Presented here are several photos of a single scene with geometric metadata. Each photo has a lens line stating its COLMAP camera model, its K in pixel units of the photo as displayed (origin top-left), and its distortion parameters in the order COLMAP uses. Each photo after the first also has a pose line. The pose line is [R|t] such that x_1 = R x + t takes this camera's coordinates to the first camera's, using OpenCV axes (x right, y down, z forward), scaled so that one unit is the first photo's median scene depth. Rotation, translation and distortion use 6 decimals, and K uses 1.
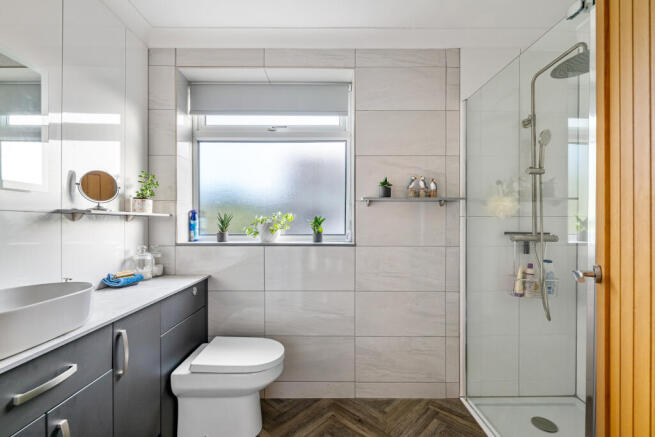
lens RADIAL K [[279.9, 0, 329.0], [0, 279.9, 222.8], [0, 0, 1]] dist [-0.010246, 0.000203]
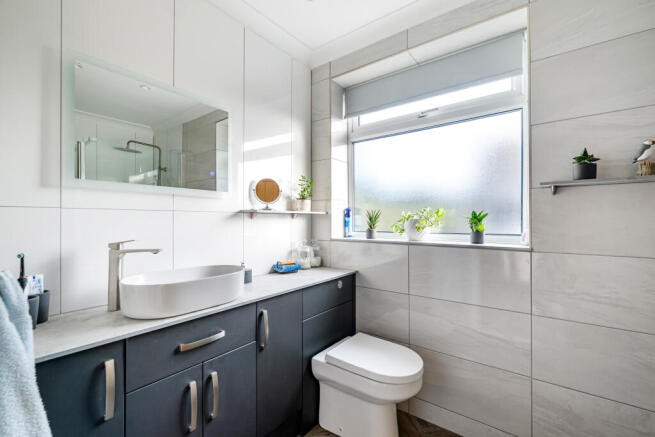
lens RADIAL K [[279.9, 0, 327.6], [0, 279.9, 217.7], [0, 0, 1]] dist [-0.010246, 0.000203]
pose [[0.794778, -0.008250, -0.606845, 0.113795], [0.003728, 0.999955, -0.008711, 0.001396], [0.606889, 0.004660, 0.794773, 0.120653]]
